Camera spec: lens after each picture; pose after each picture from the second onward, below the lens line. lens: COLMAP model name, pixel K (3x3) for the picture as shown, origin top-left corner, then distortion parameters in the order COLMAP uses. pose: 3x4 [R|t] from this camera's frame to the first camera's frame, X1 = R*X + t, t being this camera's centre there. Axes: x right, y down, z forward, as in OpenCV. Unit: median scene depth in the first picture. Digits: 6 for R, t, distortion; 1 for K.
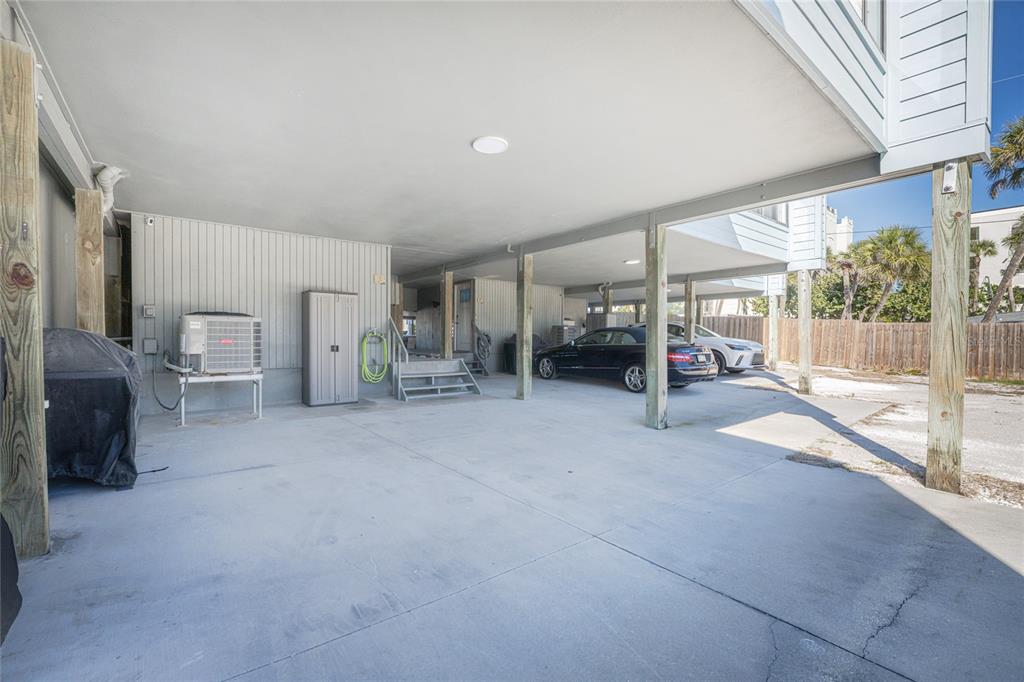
lens RADIAL K [[438.6, 0, 512.0], [0, 438.6, 341.0], [0, 0, 1]] dist [-0.019615, 0.000347]
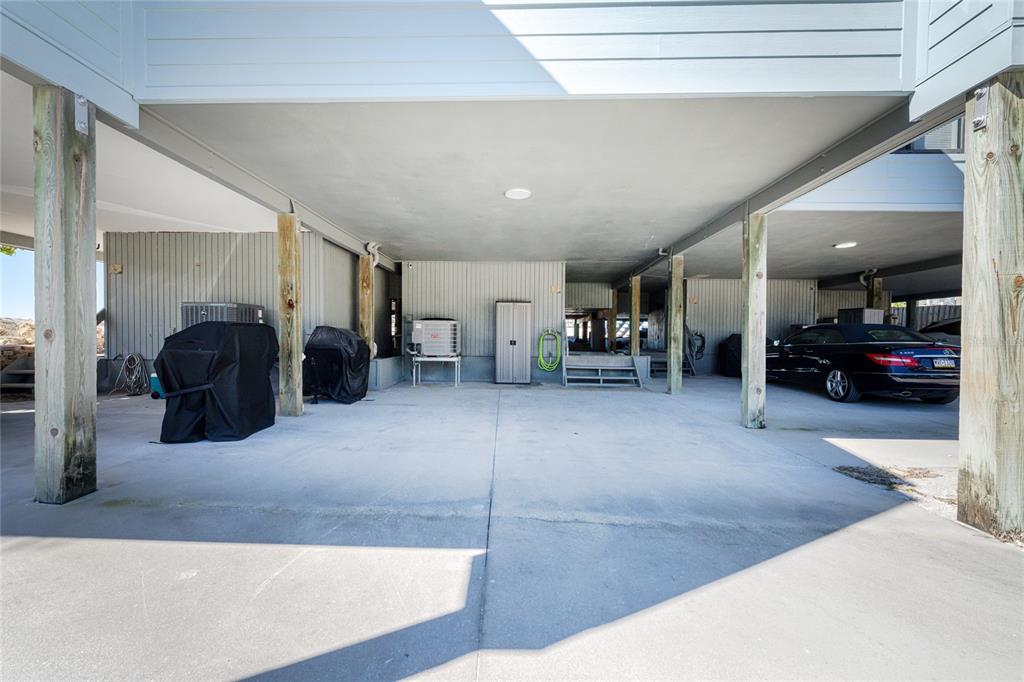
lens RADIAL K [[431.1, 0, 512.0], [0, 431.1, 341.0], [0, 0, 1]] dist [0.000097, 0.000184]
pose [[0.776963, 0.005037, -0.629526, 0.448781], [-0.011445, 0.999916, -0.006126, 0.020509], [0.629442, 0.011965, 0.776955, -0.050074]]
